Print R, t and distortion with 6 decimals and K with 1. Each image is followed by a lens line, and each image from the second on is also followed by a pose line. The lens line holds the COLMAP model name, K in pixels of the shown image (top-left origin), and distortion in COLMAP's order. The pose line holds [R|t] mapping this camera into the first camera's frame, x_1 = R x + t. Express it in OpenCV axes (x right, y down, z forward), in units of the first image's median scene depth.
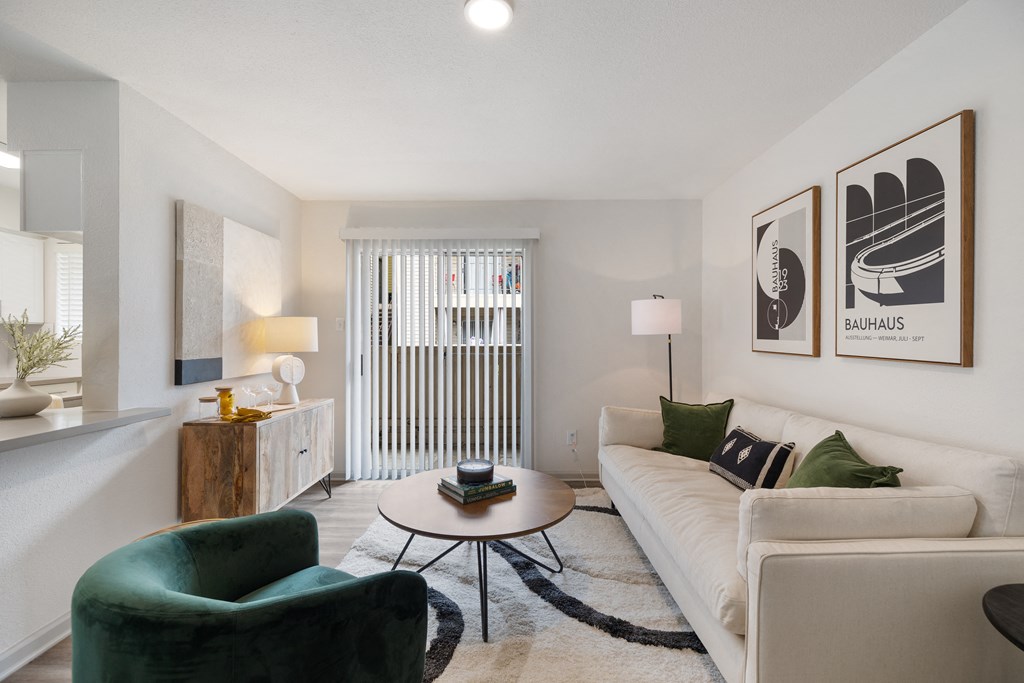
lens RADIAL K [[430.0, 0, 512.0], [0, 430.0, 341.5], [0, 0, 1]] dist [-0.001945, -0.000082]
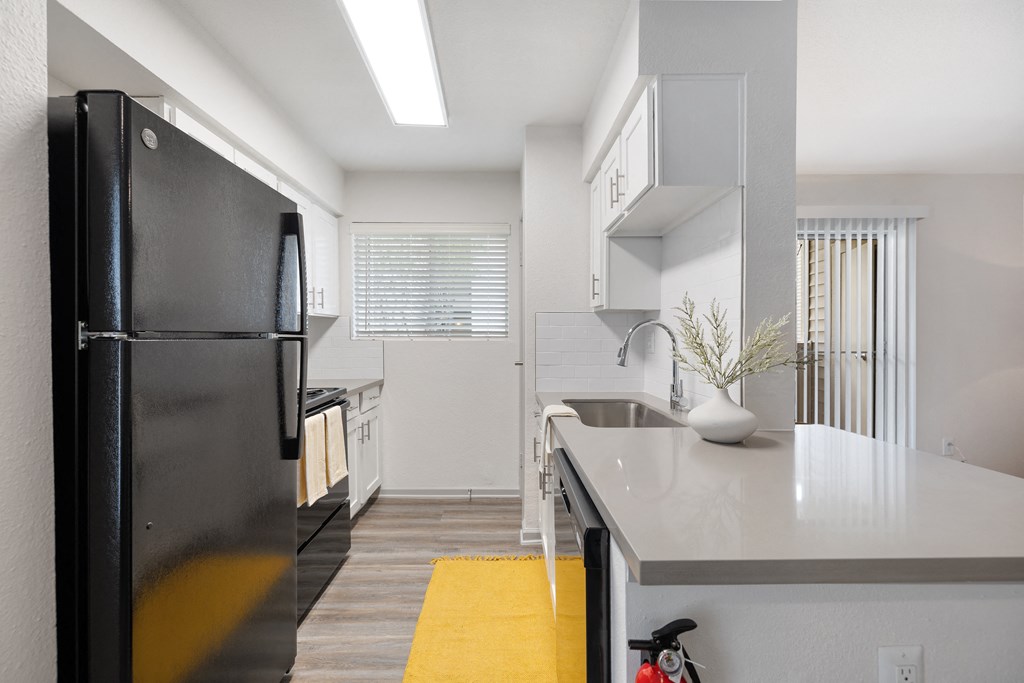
lens RADIAL K [[430.0, 0, 512.0], [0, 430.0, 341.5], [0, 0, 1]] dist [-0.001945, -0.000082]
pose [[0.999795, -0.001776, 0.020181, -0.783505], [0.001776, 0.999998, 0.000010, 0.007306], [-0.020181, 0.000026, 0.999796, 0.148818]]
